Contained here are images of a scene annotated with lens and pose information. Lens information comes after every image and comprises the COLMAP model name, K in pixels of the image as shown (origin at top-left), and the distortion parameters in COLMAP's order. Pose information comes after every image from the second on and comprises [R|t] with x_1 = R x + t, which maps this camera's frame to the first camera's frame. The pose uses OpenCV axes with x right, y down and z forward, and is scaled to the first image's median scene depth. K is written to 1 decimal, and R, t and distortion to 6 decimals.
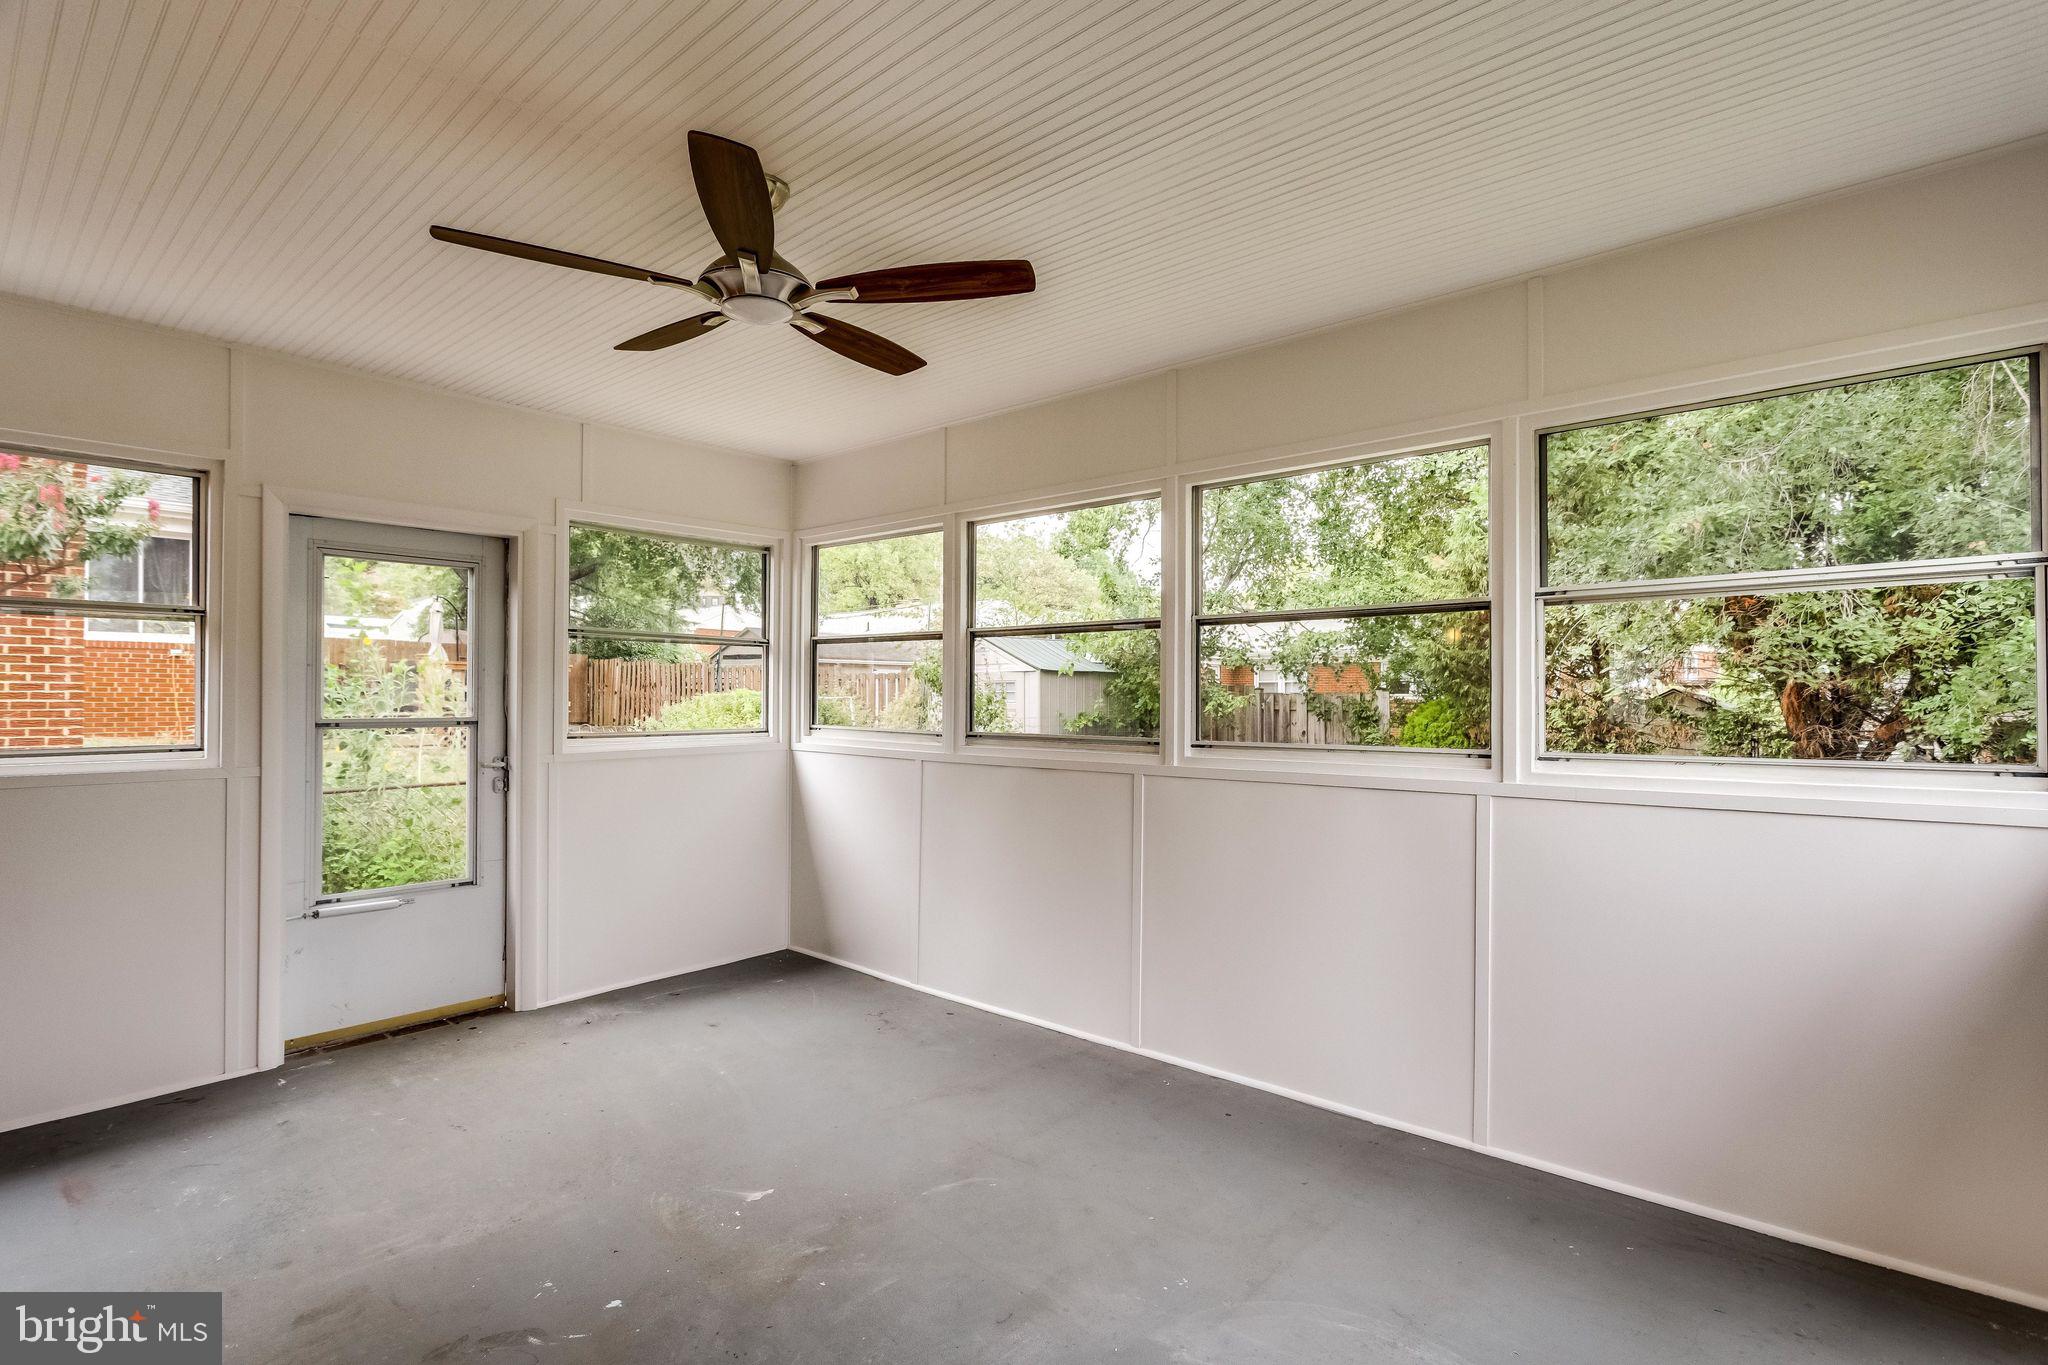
lens RADIAL K [[954.5, 0, 1006.4], [0, 954.5, 682.3], [0, 0, 1]] dist [0.001552, 0.000696]
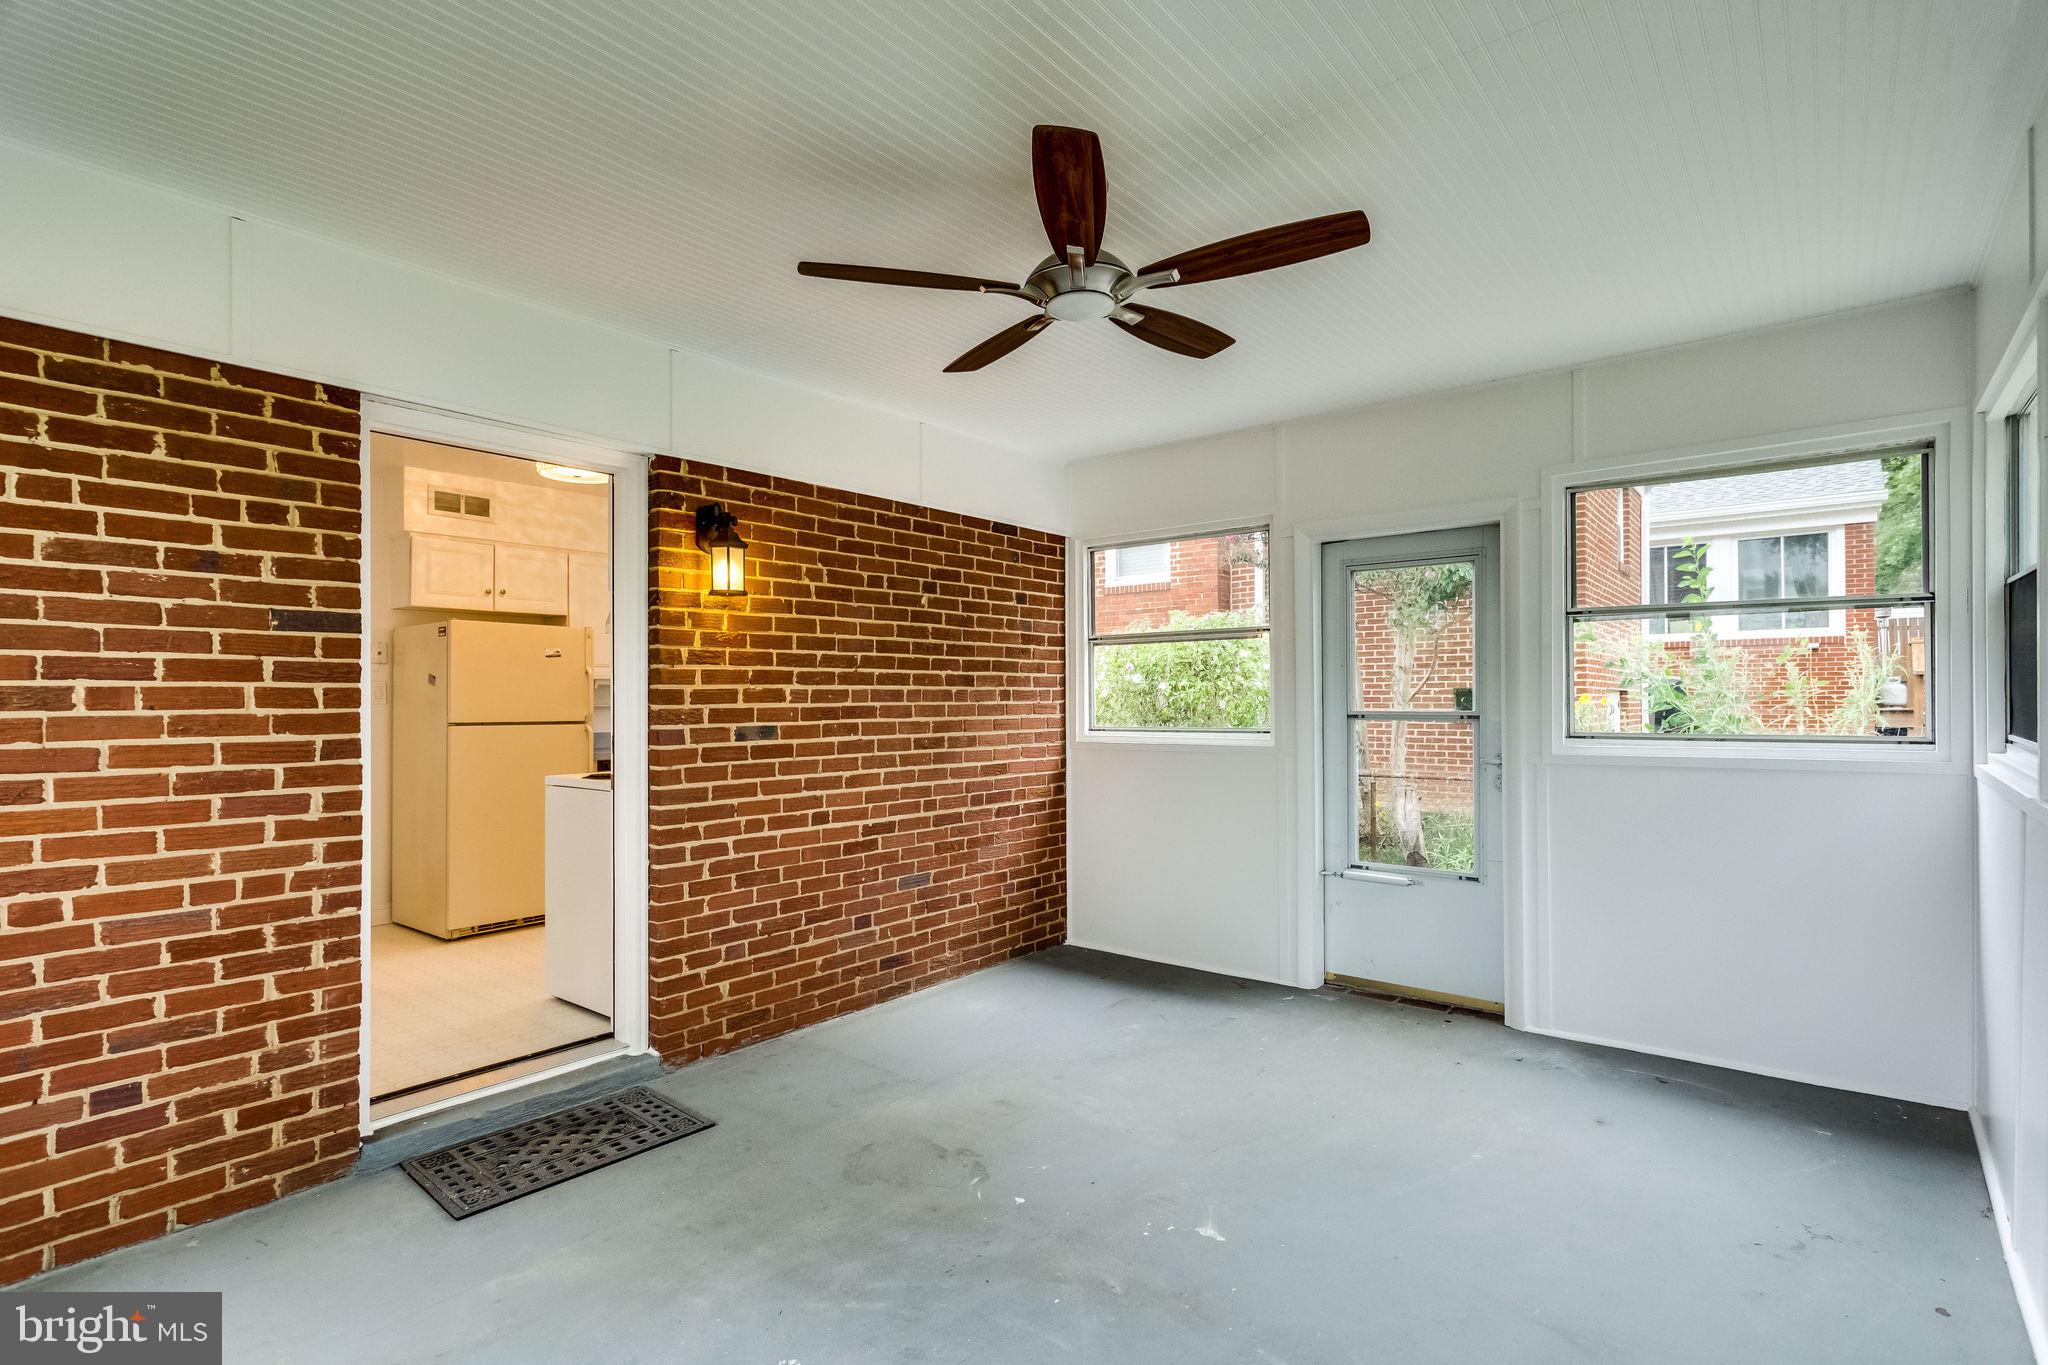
lens RADIAL K [[980.8, 0, 1045.2], [0, 980.8, 689.1], [0, 0, 1]] dist [-0.013085, 0.000037]
pose [[0.063704, -0.007897, -0.997938, 0.456085], [0.025016, 0.999667, -0.006314, 0.009092], [0.997655, -0.024563, 0.063880, 0.536559]]
